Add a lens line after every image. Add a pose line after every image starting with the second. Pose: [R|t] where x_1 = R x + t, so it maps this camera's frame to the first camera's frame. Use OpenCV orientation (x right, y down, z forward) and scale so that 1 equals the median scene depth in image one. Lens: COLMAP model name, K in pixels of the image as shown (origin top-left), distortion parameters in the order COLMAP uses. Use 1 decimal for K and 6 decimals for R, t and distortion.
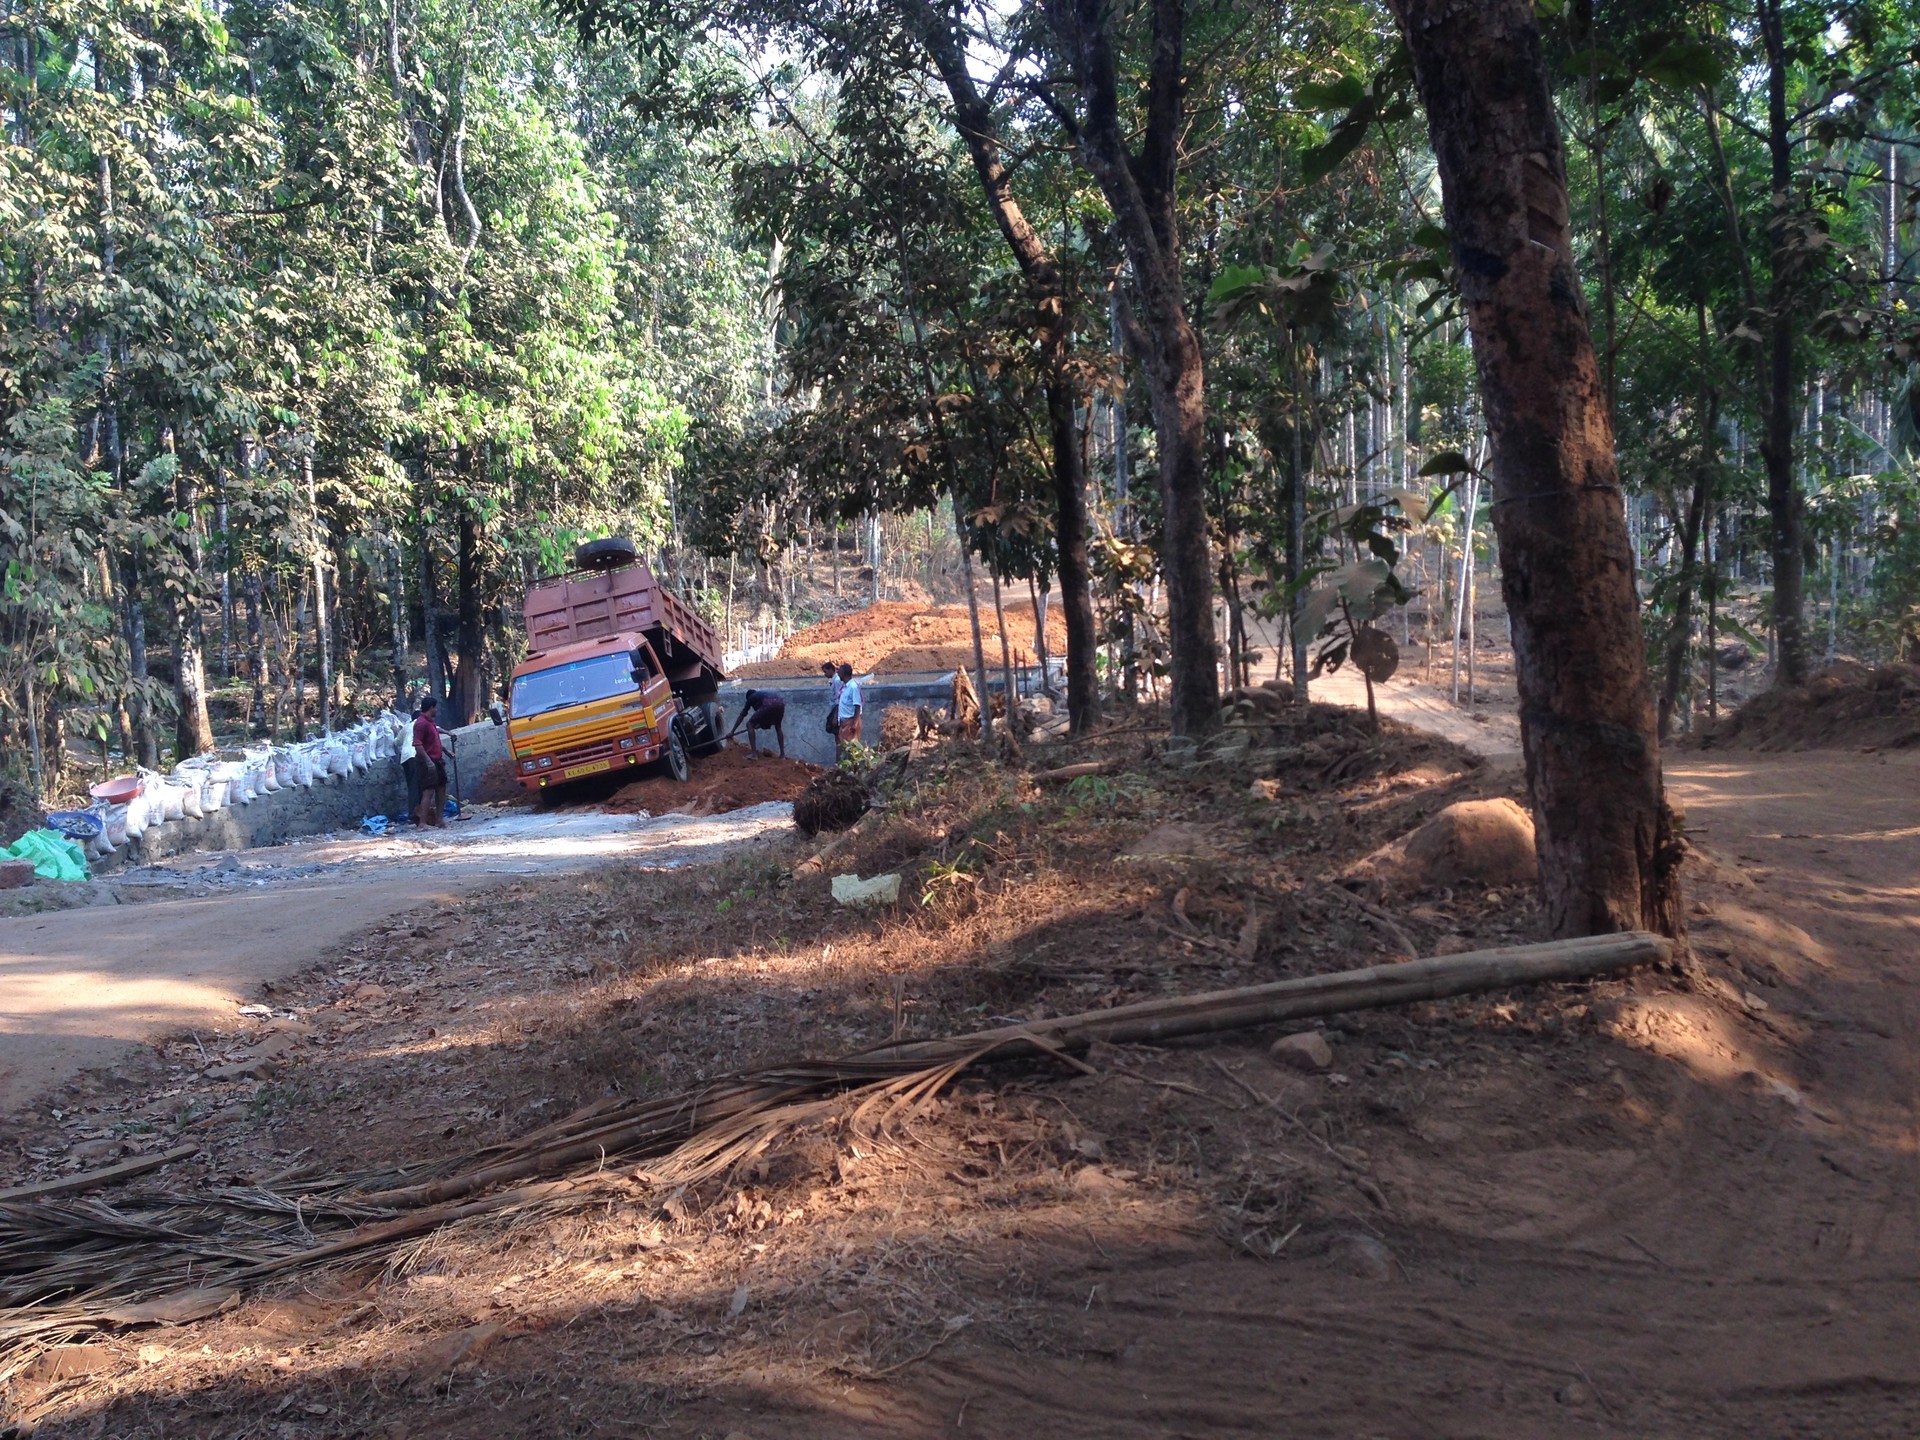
lens RADIAL K [[1798.8, 0, 947.9], [0, 1798.8, 726.0], [0, 0, 1]] dist [0.202623, -0.308447]
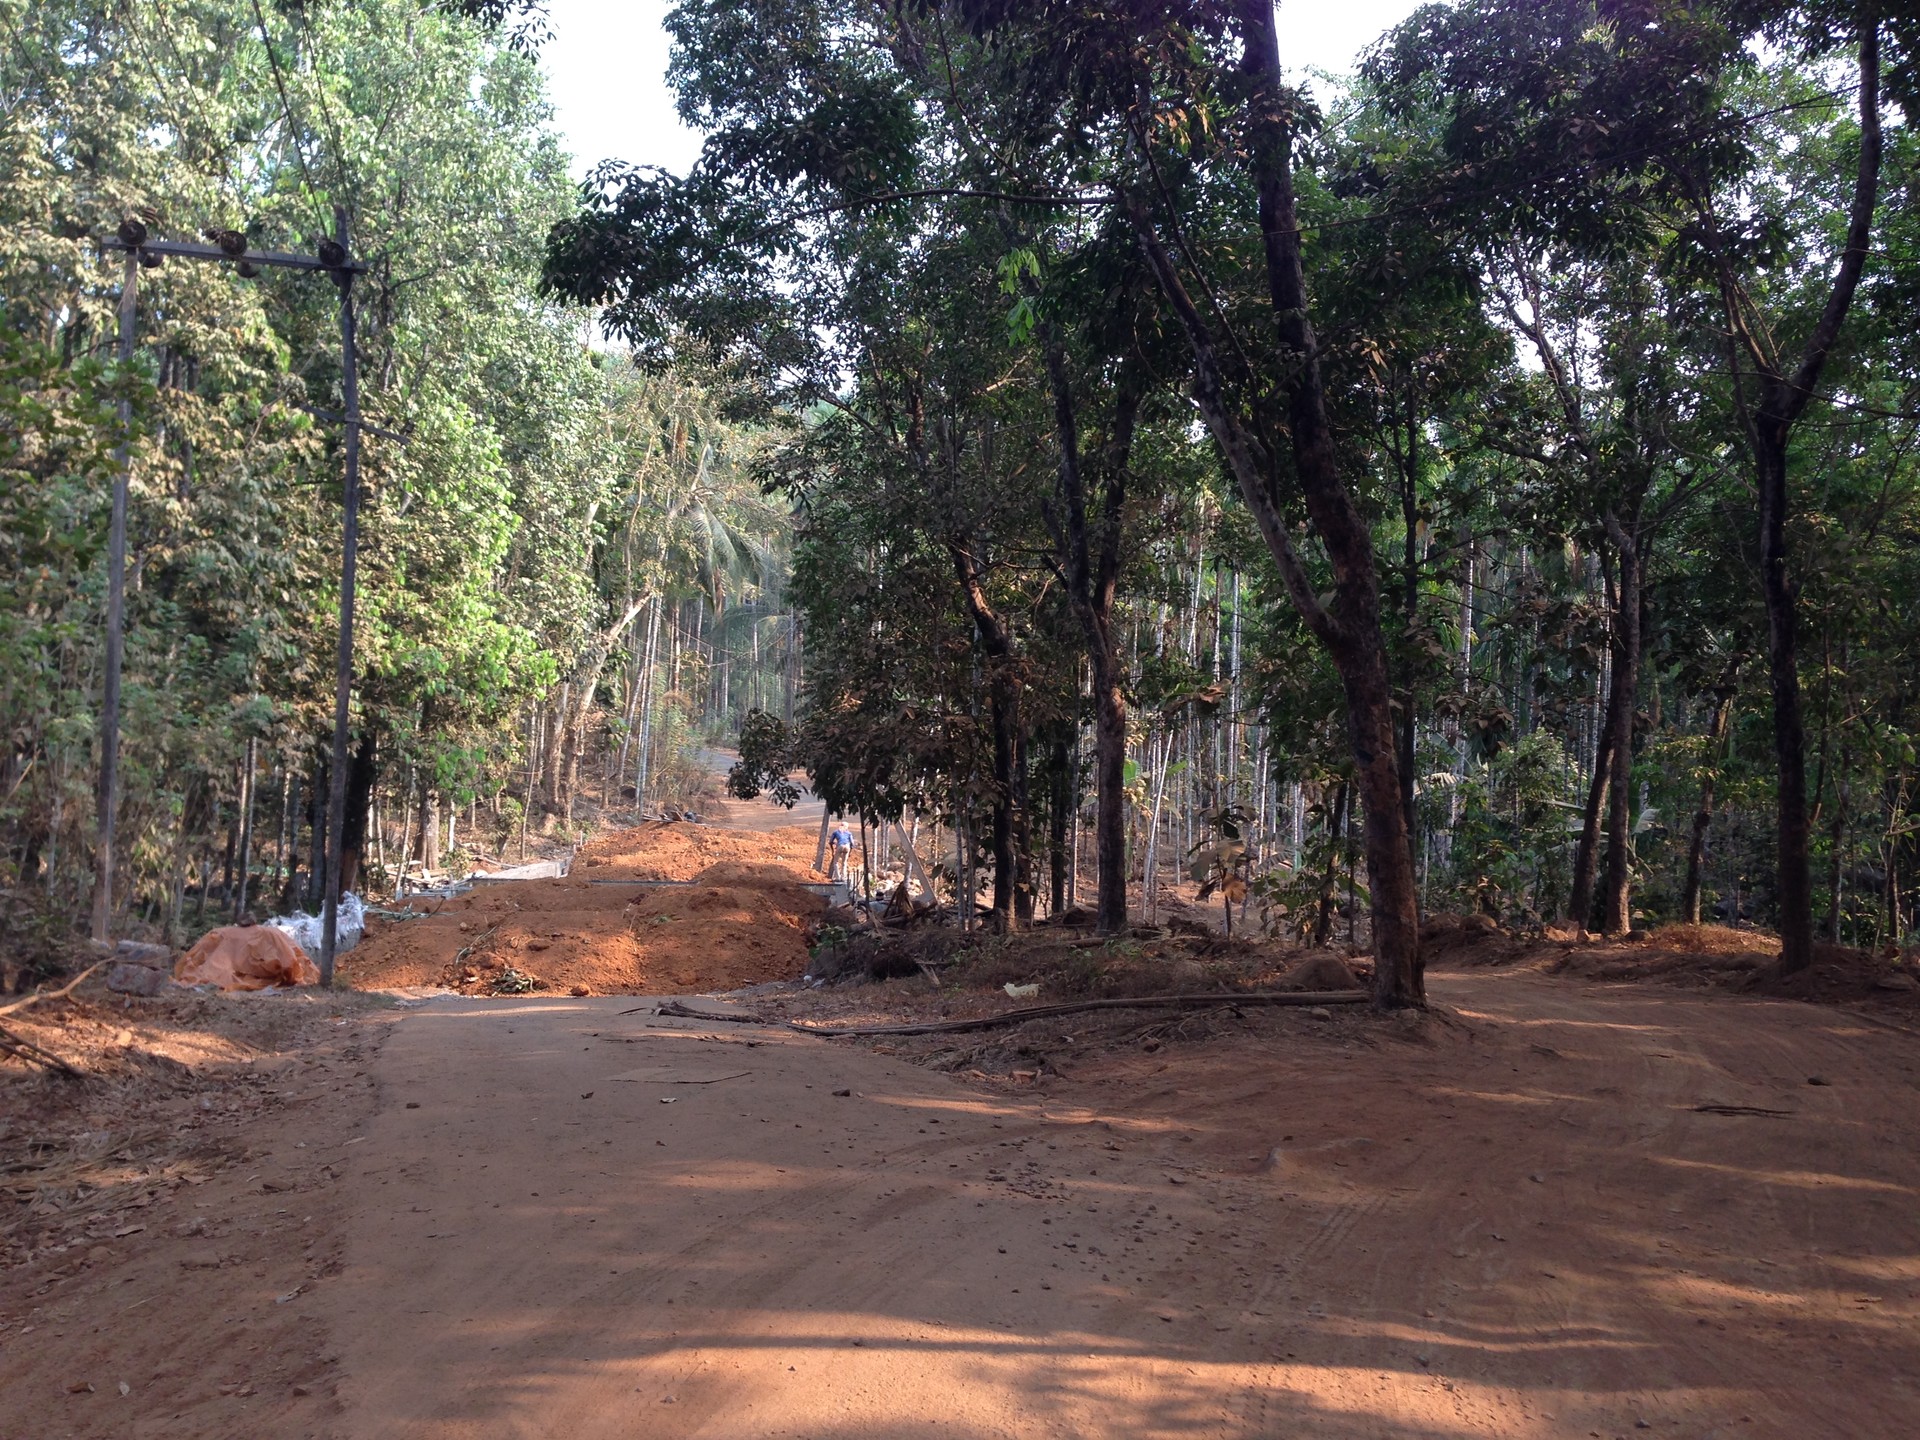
lens RADIAL K [[1814.0, 0, 933.0], [0, 1814.0, 767.2], [0, 0, 1]] dist [0.123875, -0.143805]
pose [[0.979634, 0.070198, 0.188123, -0.151971], [-0.051073, 0.993197, -0.104651, 0.016597], [-0.194189, 0.092912, 0.976554, -0.271990]]
